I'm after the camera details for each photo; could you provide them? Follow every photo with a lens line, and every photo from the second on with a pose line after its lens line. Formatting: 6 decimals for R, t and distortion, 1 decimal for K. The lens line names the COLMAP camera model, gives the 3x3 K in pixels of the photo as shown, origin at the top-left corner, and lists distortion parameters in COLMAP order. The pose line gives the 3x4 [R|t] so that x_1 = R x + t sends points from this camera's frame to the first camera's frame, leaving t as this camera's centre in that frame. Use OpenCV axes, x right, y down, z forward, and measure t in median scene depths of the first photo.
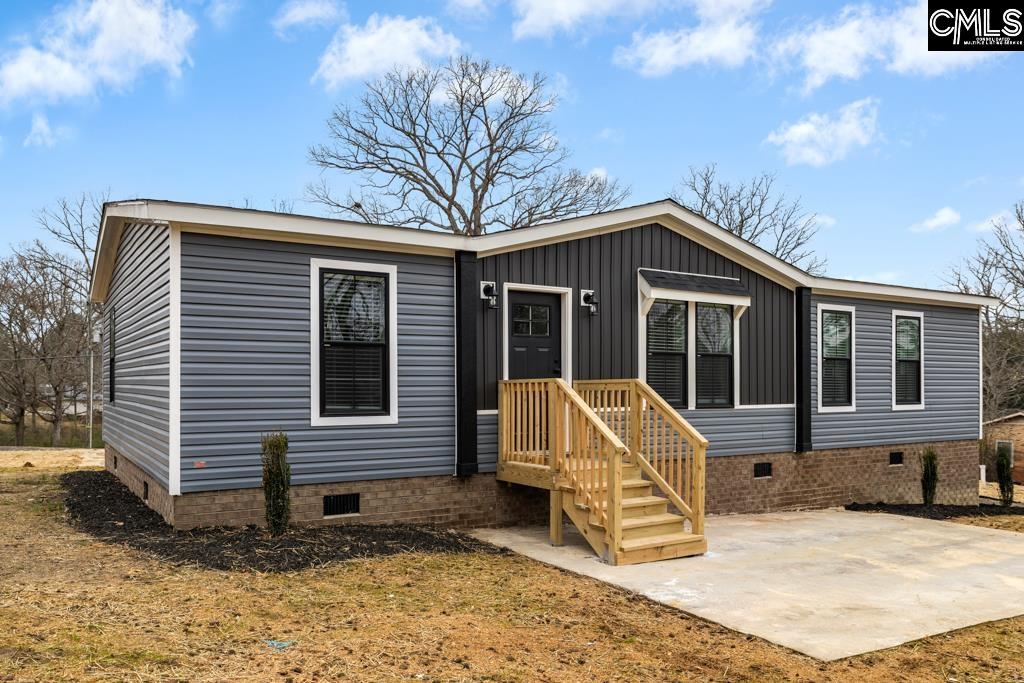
lens RADIAL K [[802.1, 0, 512.0], [0, 802.1, 341.5], [0, 0, 1]] dist [0.009678, 0.003023]
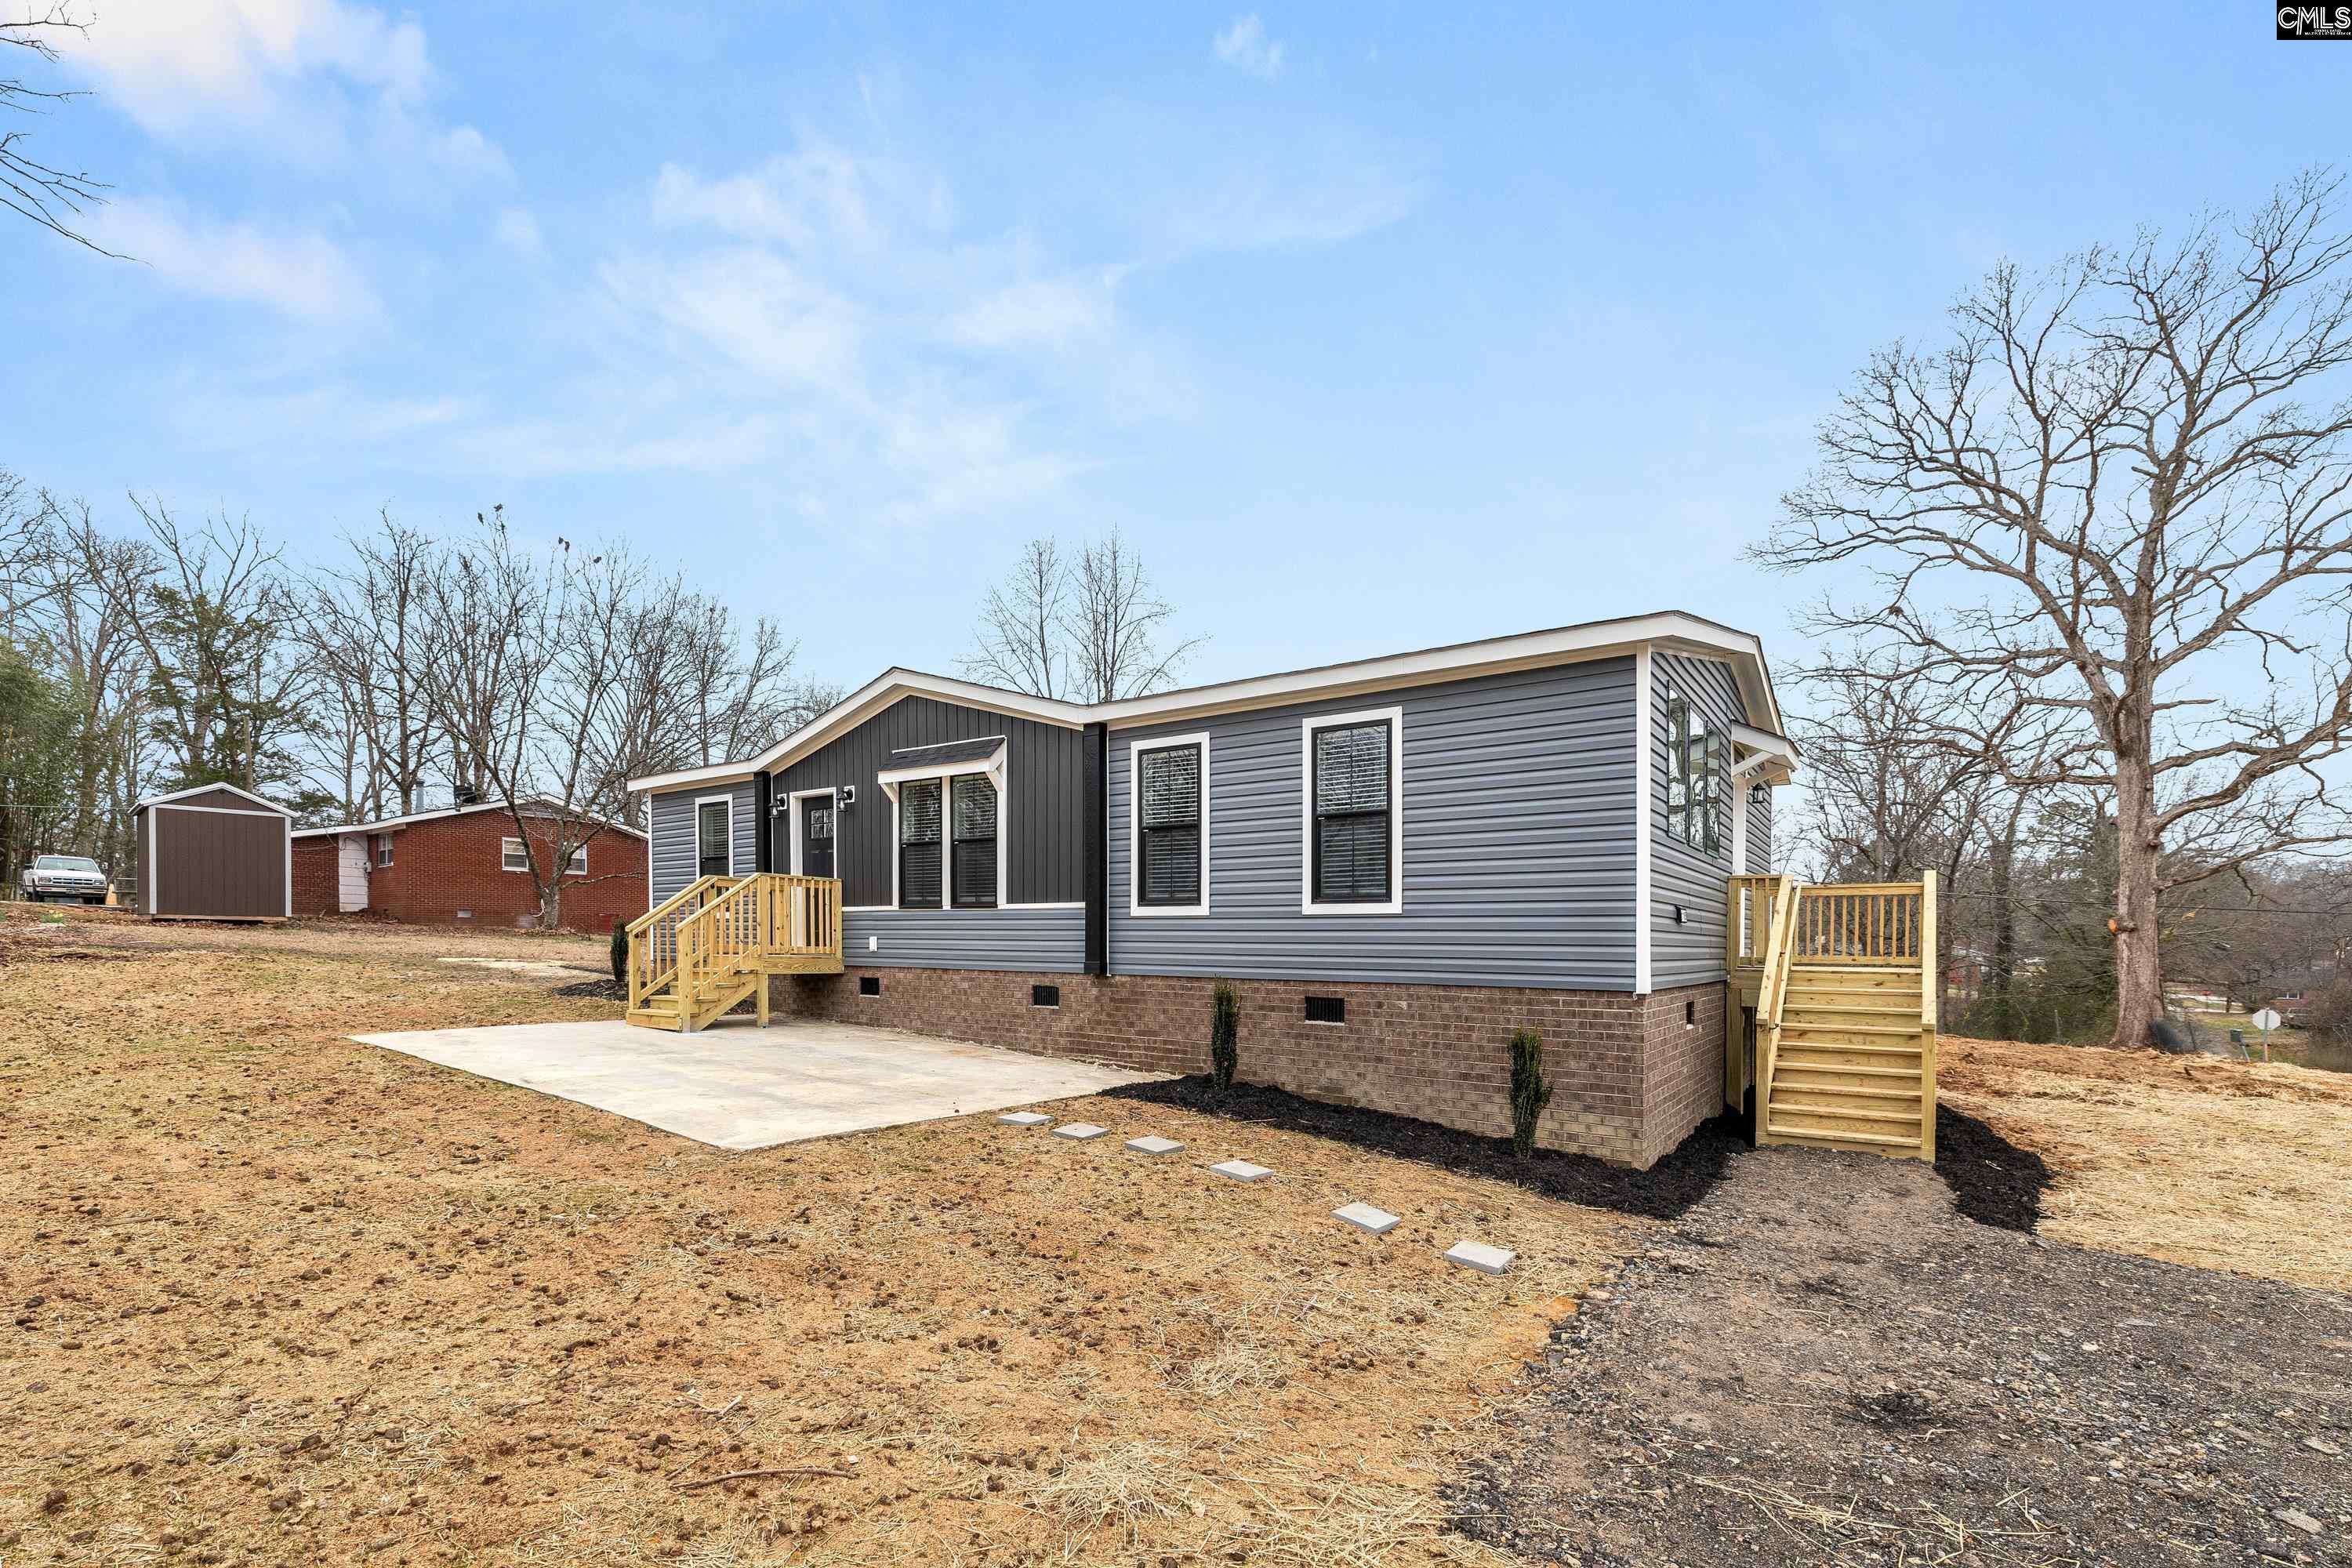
lens RADIAL K [[1013.3, 0, 1176.0], [0, 1013.3, 784.0], [0, 0, 1]] dist [-0.000892, -0.000014]
pose [[0.374617, -0.094264, -0.922375, 1.122846], [0.087861, 0.993951, -0.065894, 0.040539], [0.923007, -0.056356, 0.380633, 0.727261]]
